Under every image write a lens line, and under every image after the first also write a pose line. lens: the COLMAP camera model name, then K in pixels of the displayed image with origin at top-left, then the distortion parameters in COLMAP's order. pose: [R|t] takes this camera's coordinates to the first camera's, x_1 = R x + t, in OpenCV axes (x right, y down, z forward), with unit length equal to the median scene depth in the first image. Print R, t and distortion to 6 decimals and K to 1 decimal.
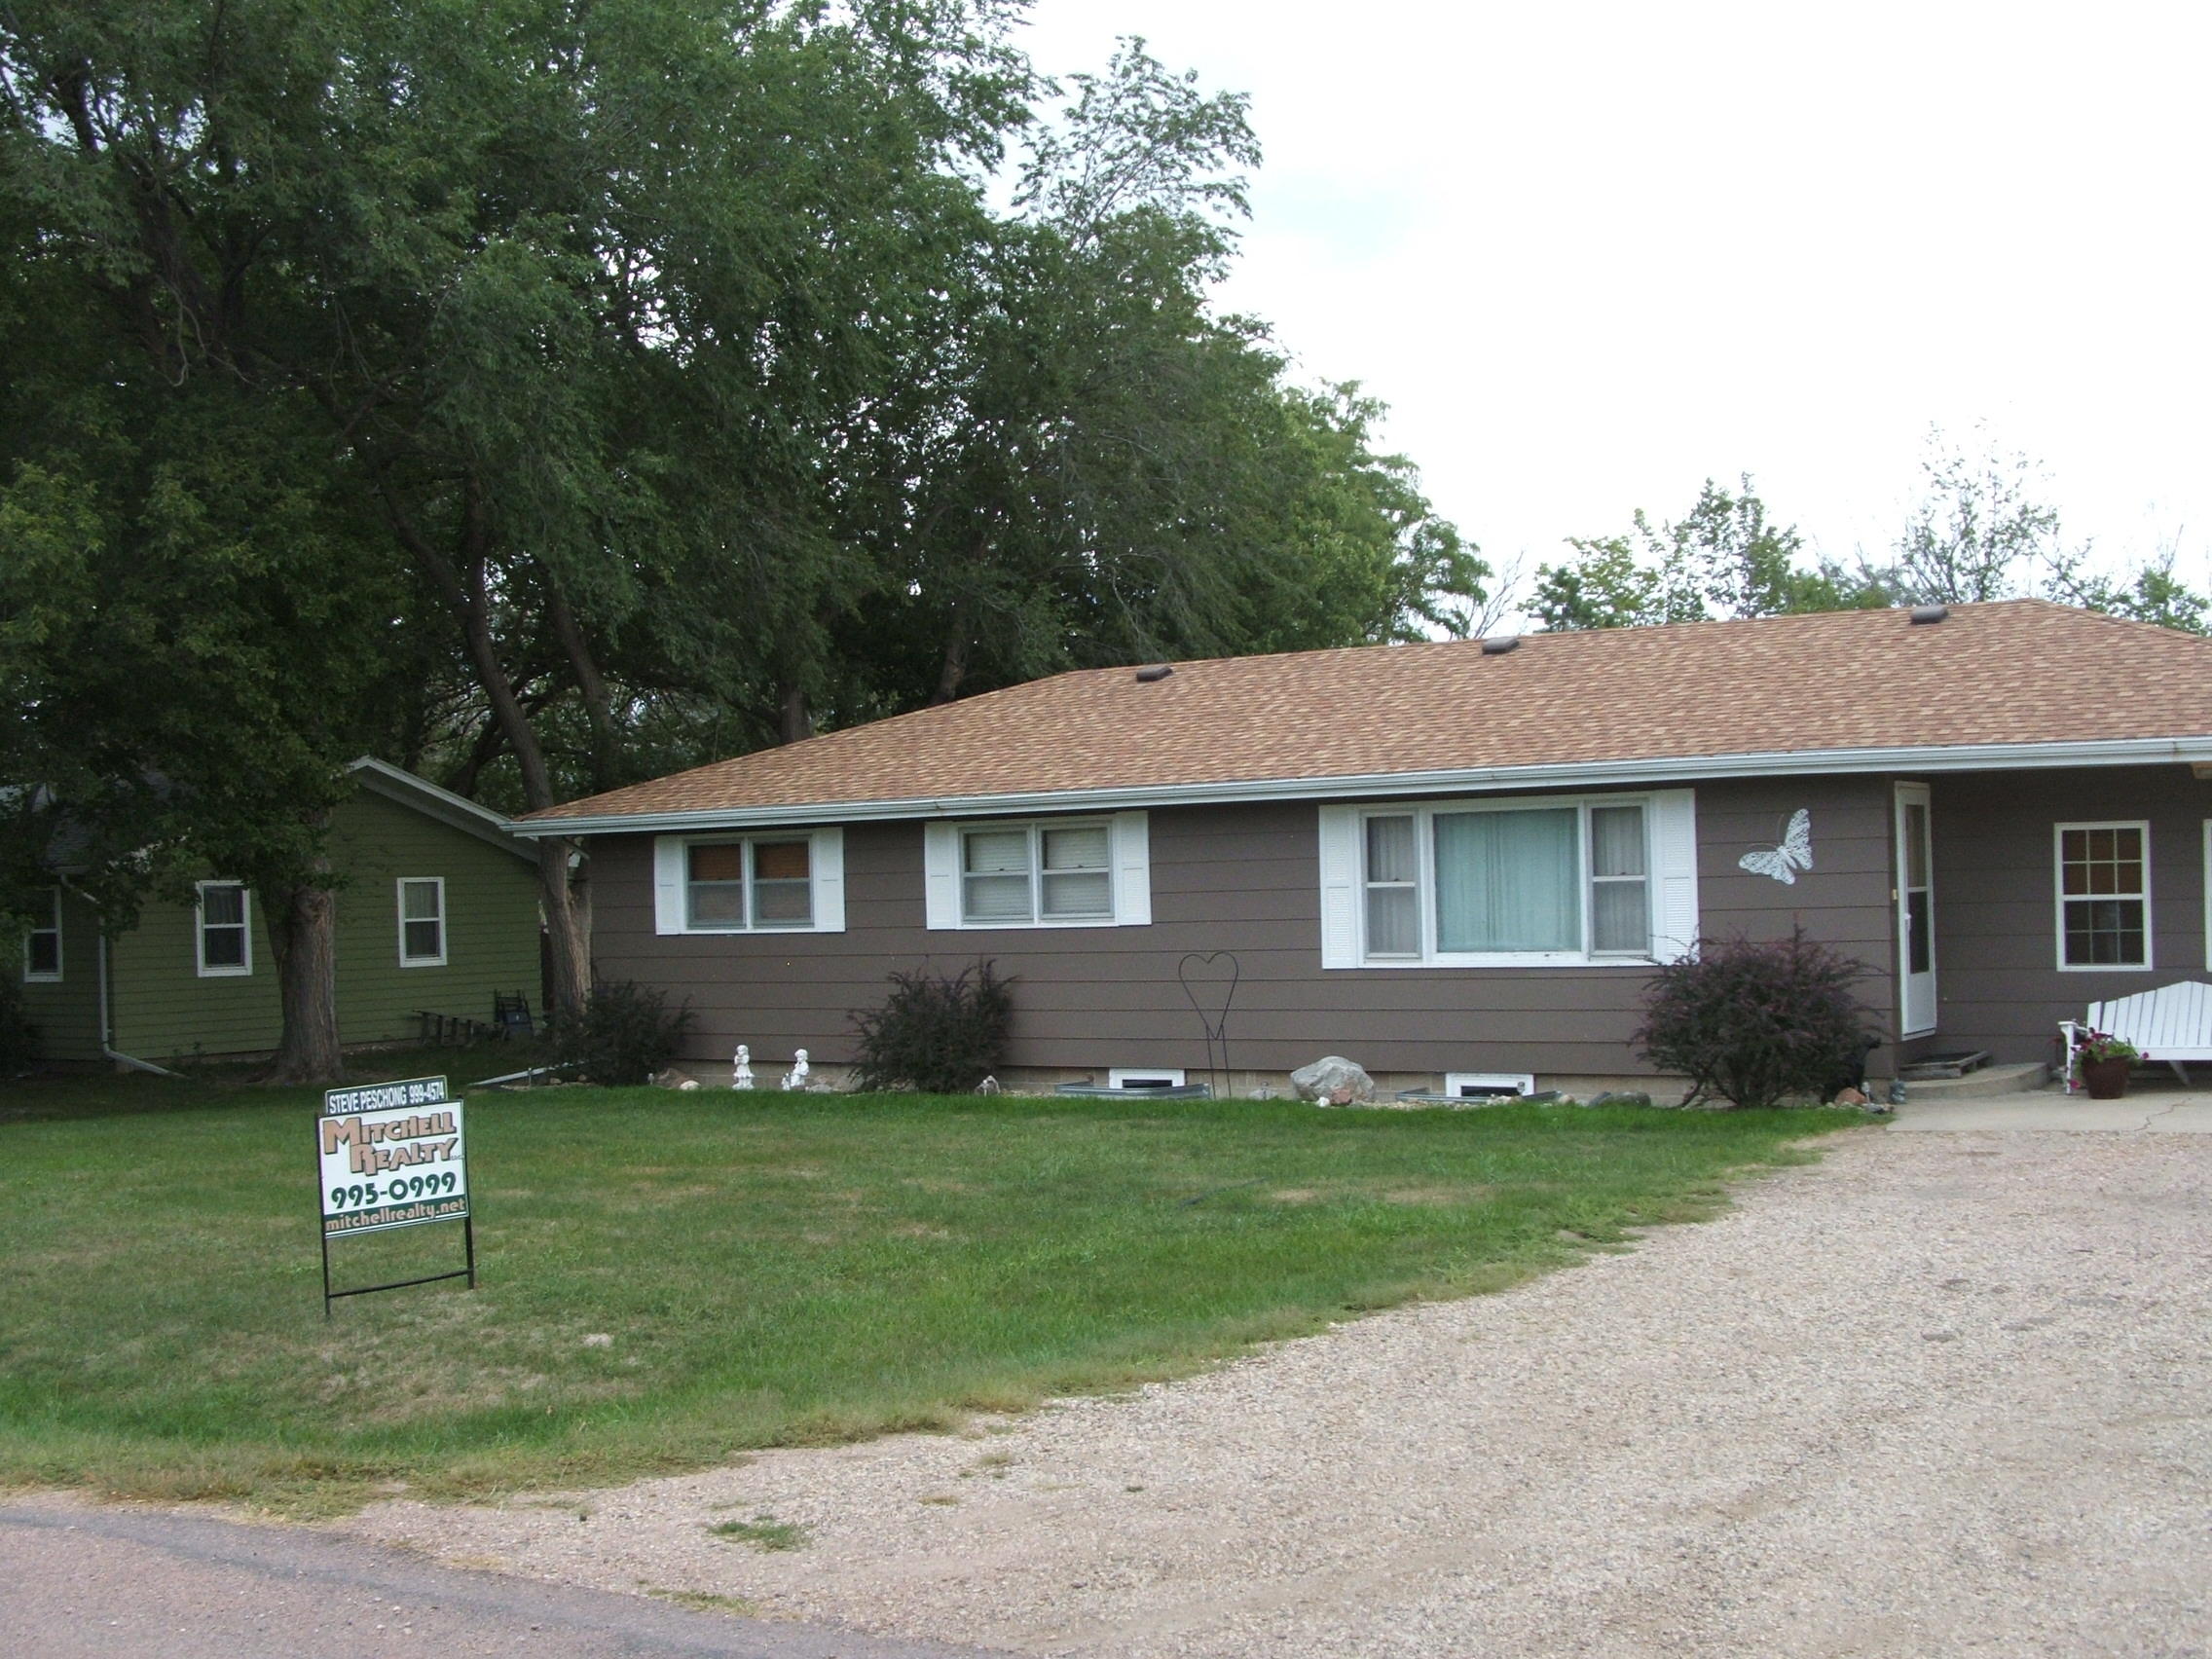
lens RADIAL K [[2630.2, 0, 1106.0], [0, 2630.2, 829.5], [0, 0, 1]] dist [-0.165536, 0.065601]
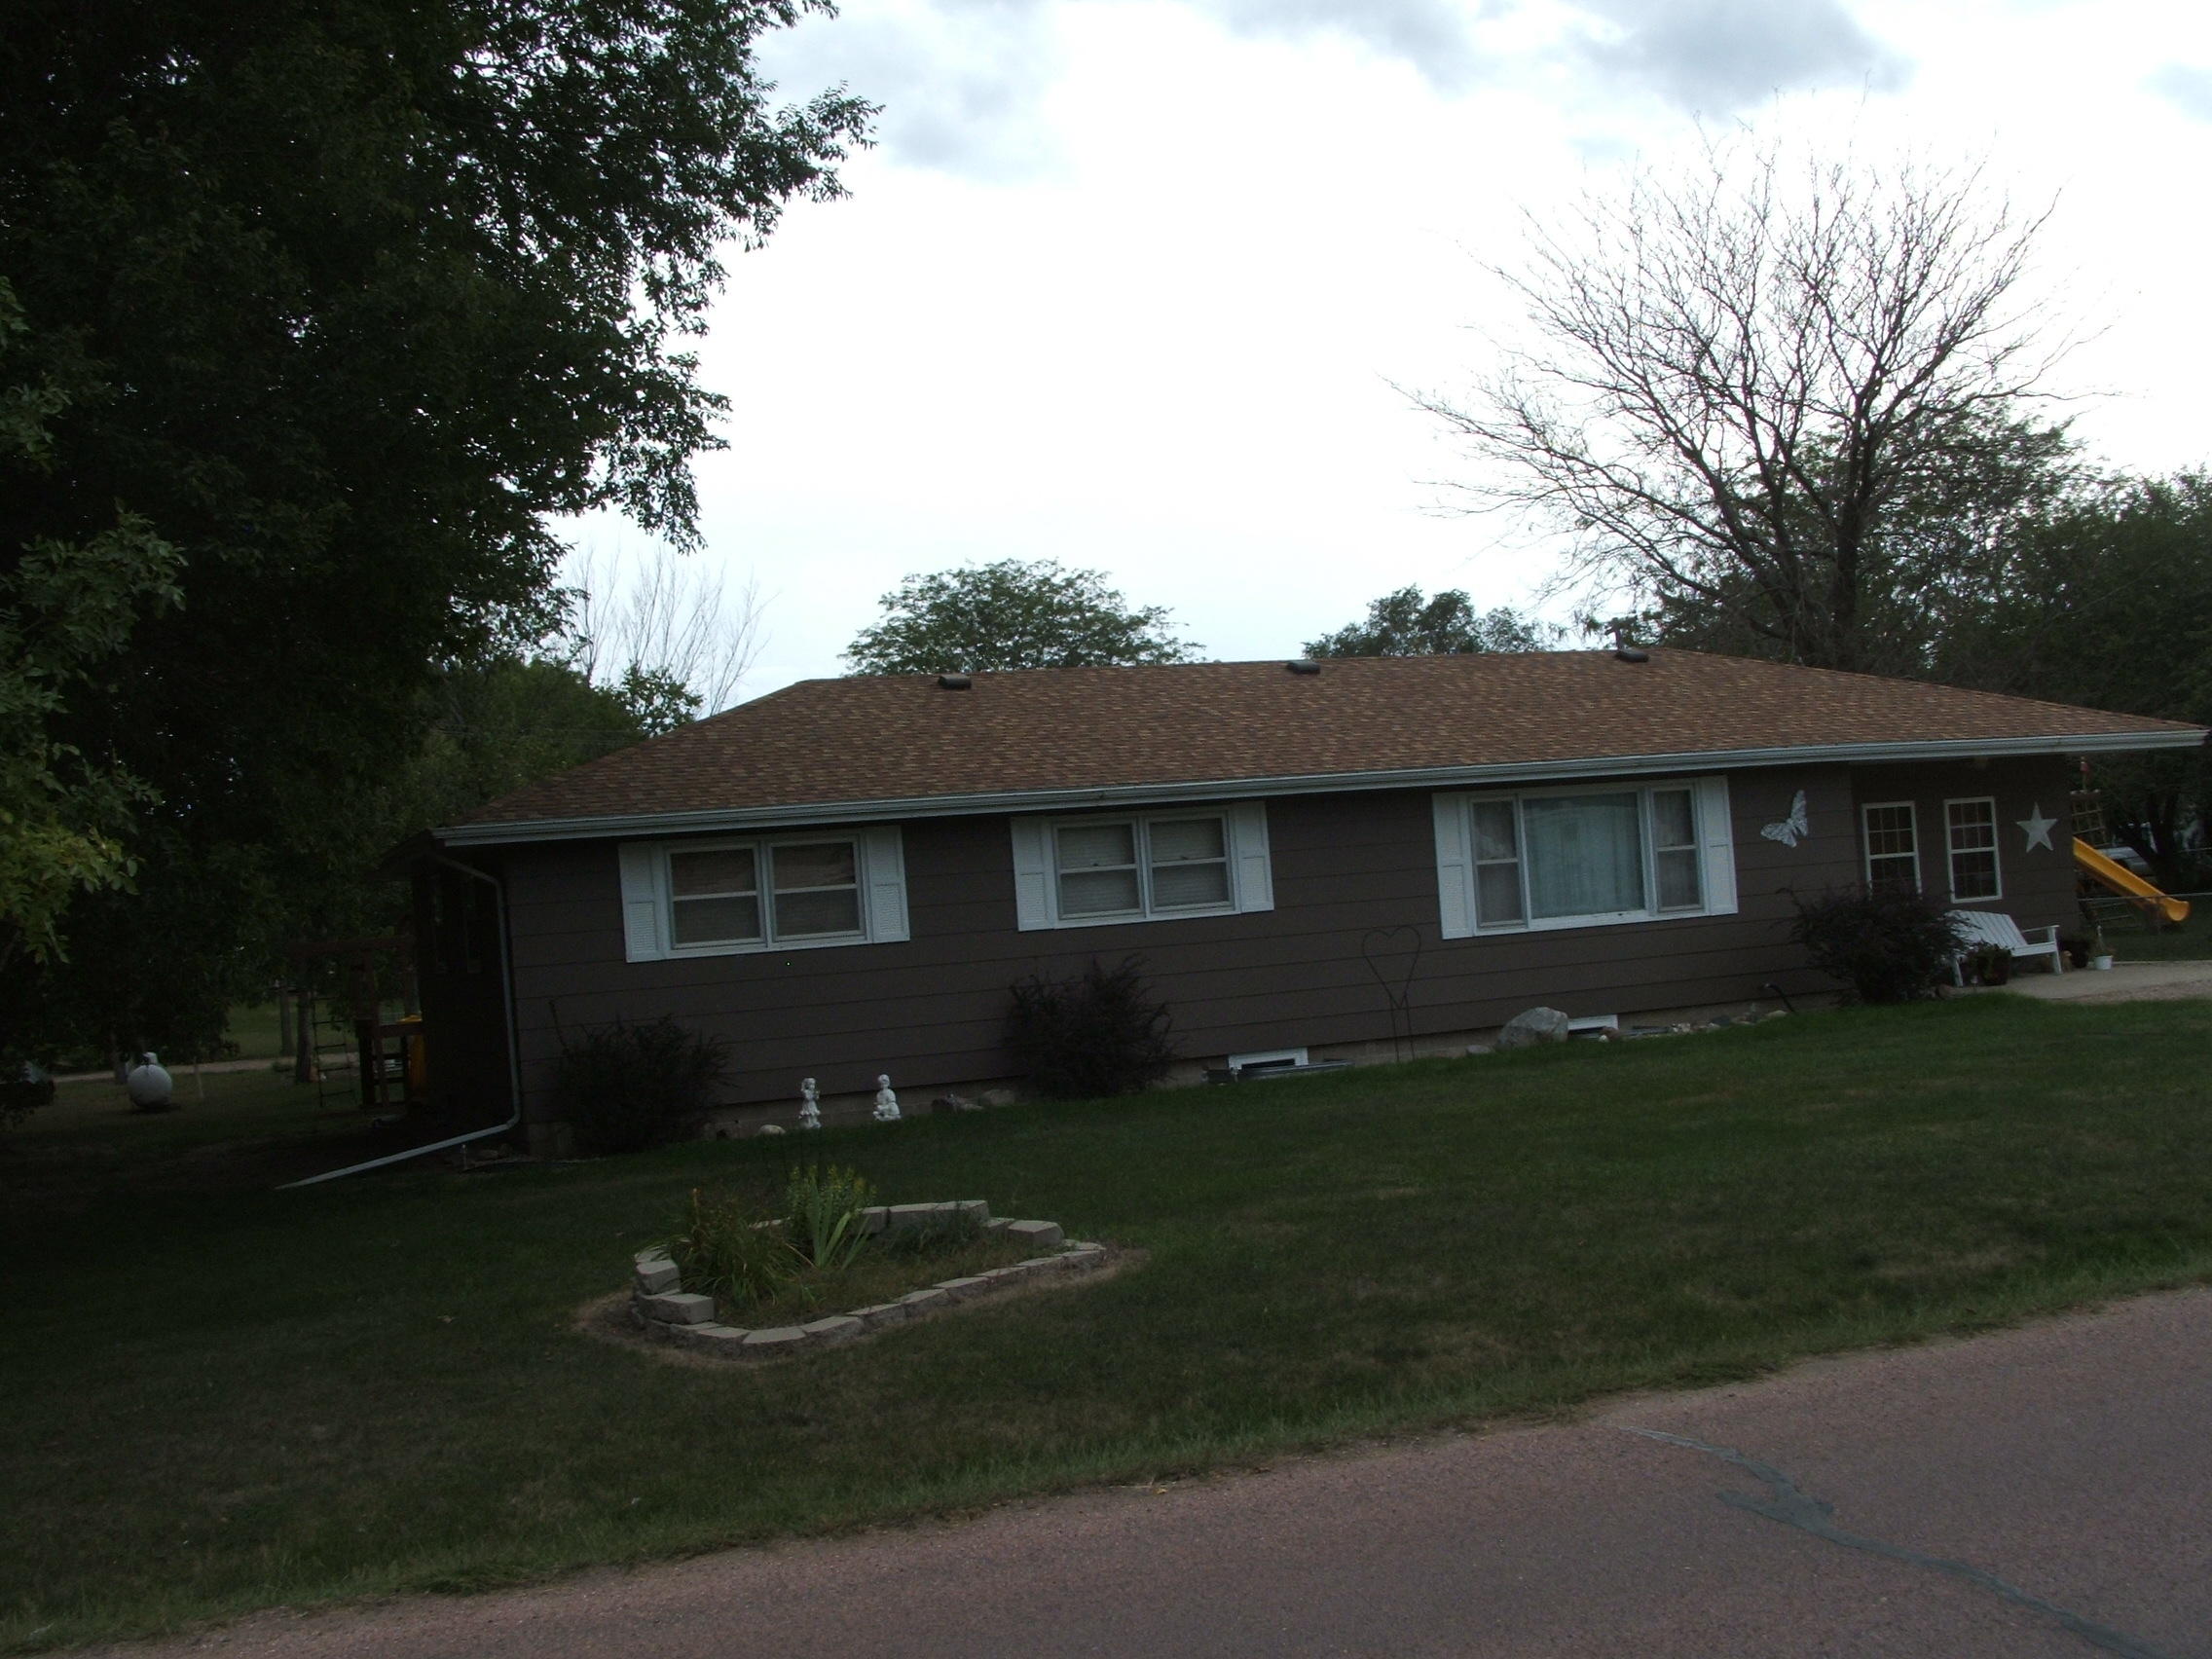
lens RADIAL K [[2609.9, 0, 1106.0], [0, 2609.9, 829.5], [0, 0, 1]] dist [-0.188547, -0.021182]
pose [[0.570336, 0.005676, 0.821392, -0.847821], [0.039514, 0.998629, -0.034337, 0.036195], [-0.820460, 0.052040, 0.569330, 0.457572]]
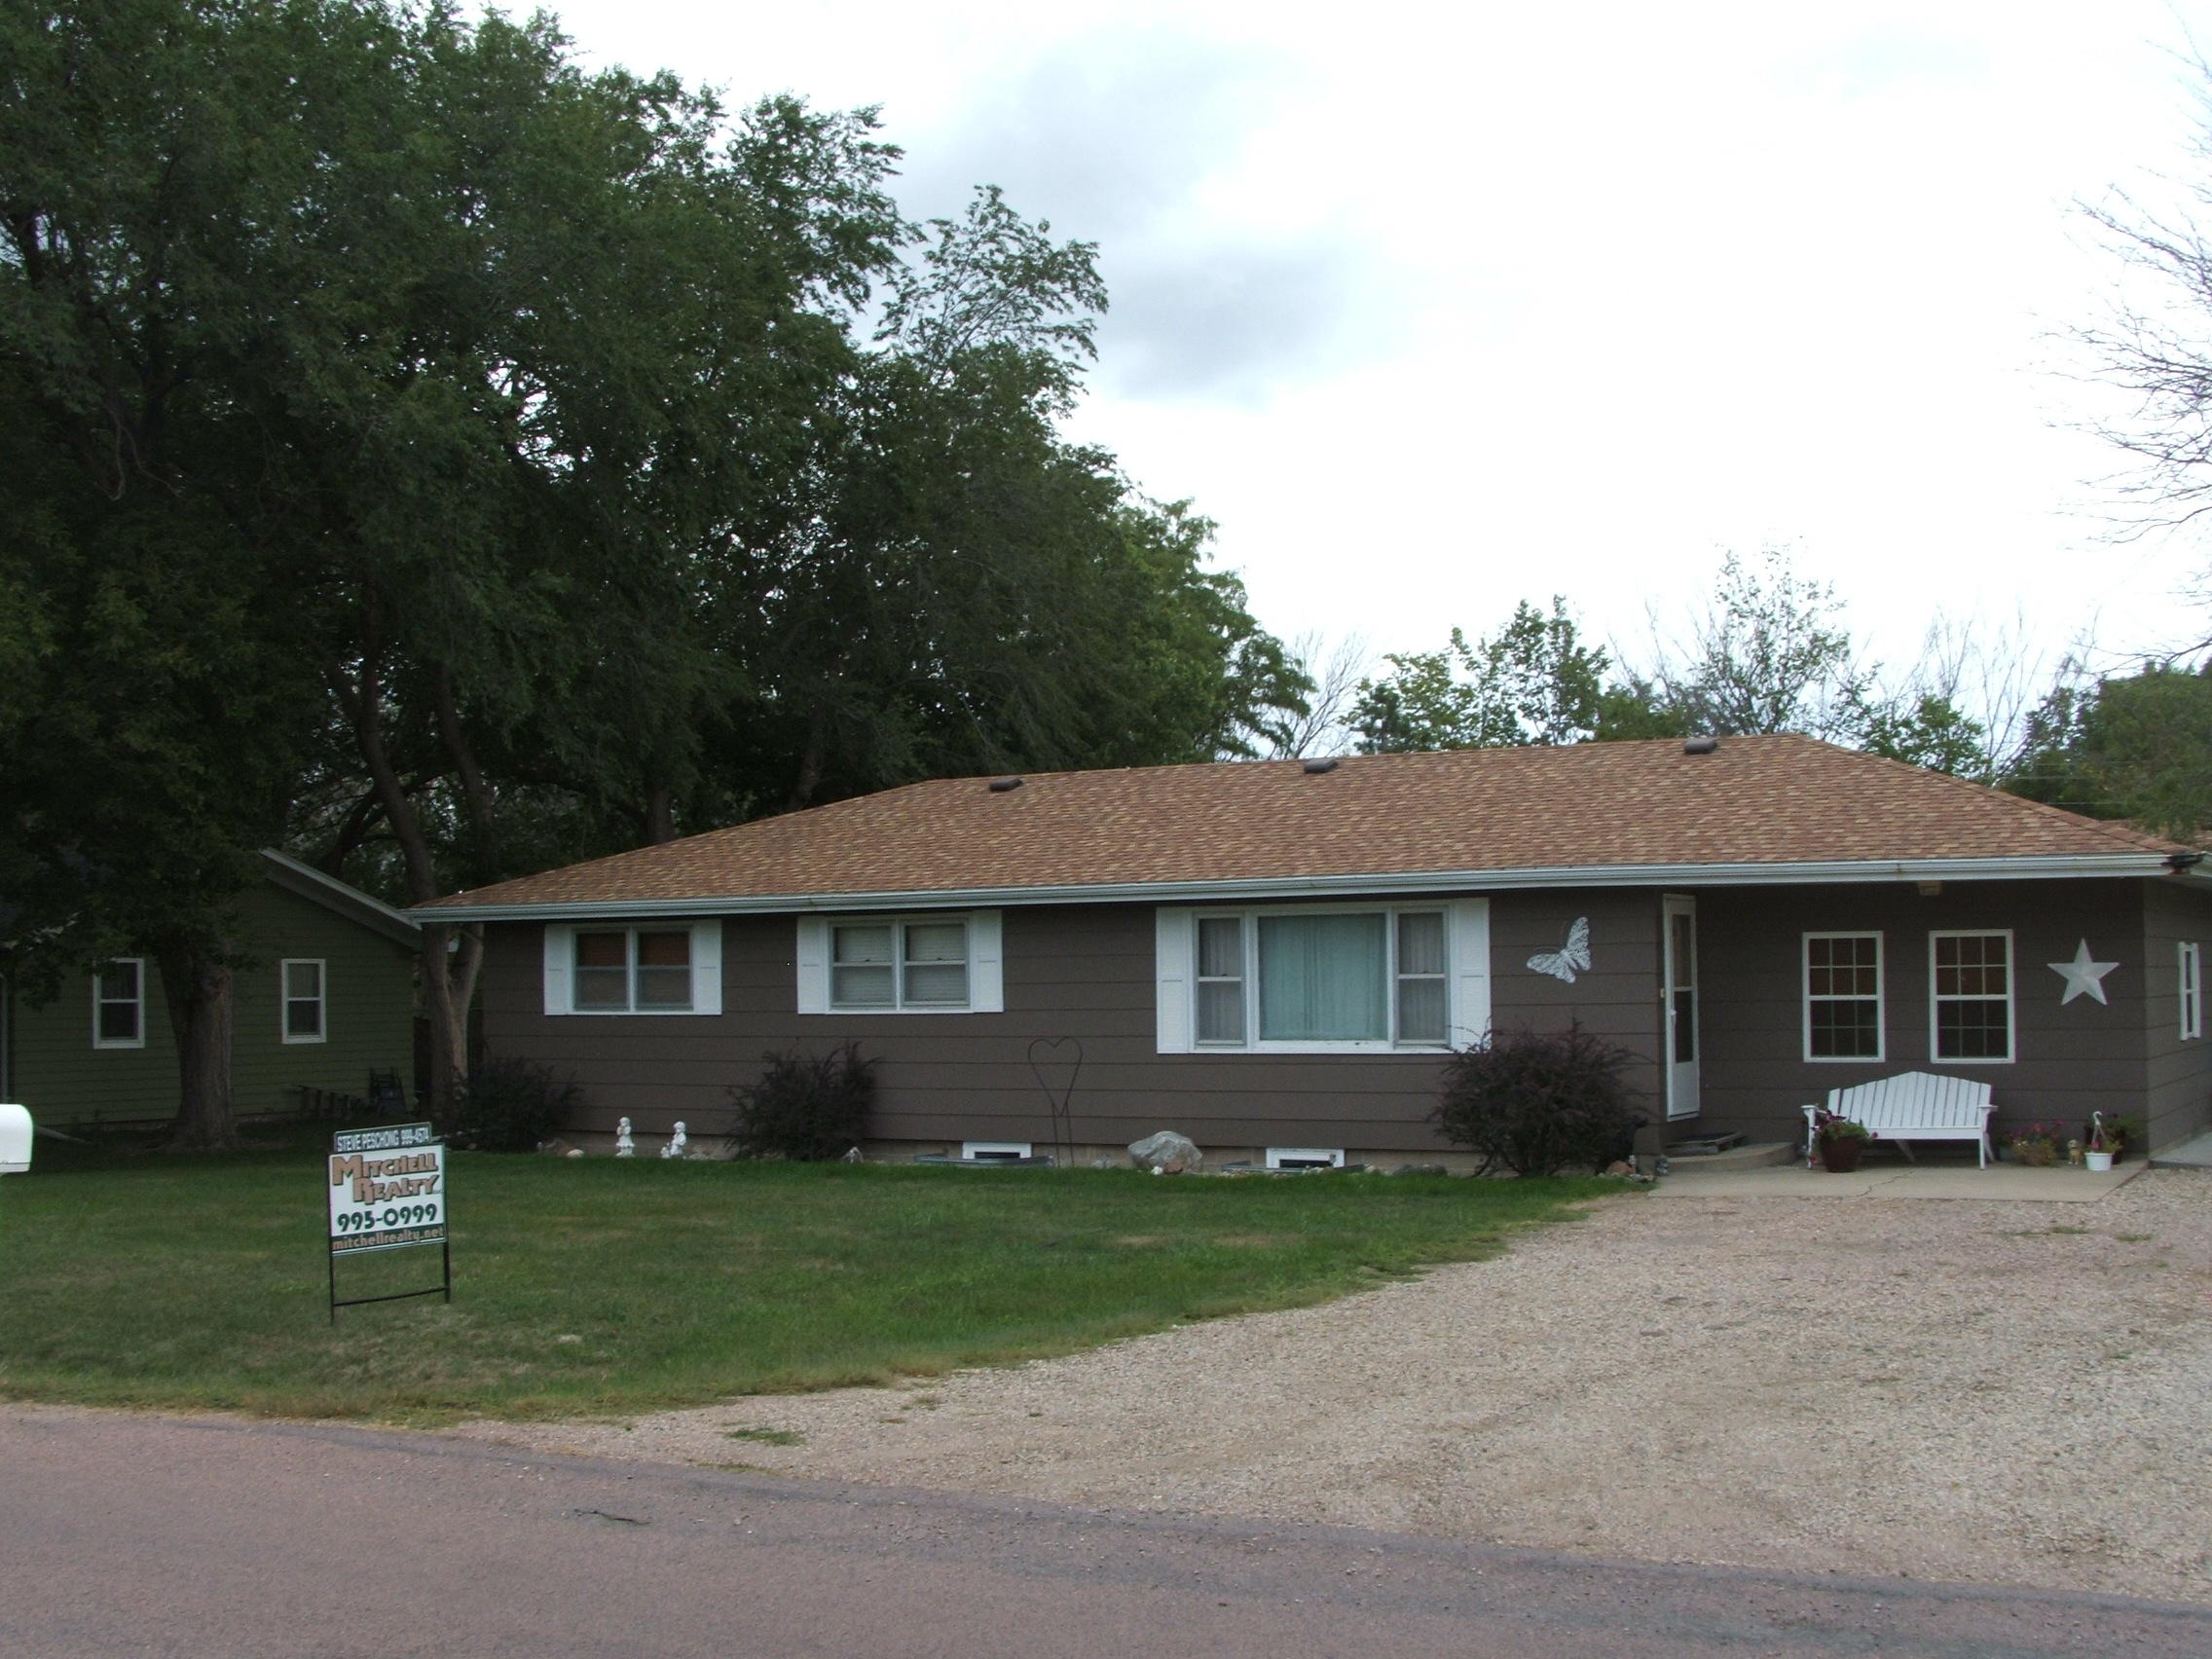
lens RADIAL K [[2609.9, 0, 1106.0], [0, 2609.9, 829.5], [0, 0, 1]] dist [-0.188547, -0.021182]
pose [[0.997629, 0.018536, 0.066278, -0.013464], [-0.016029, 0.999144, -0.038148, 0.000421], [-0.066928, 0.036995, 0.997072, -0.099330]]
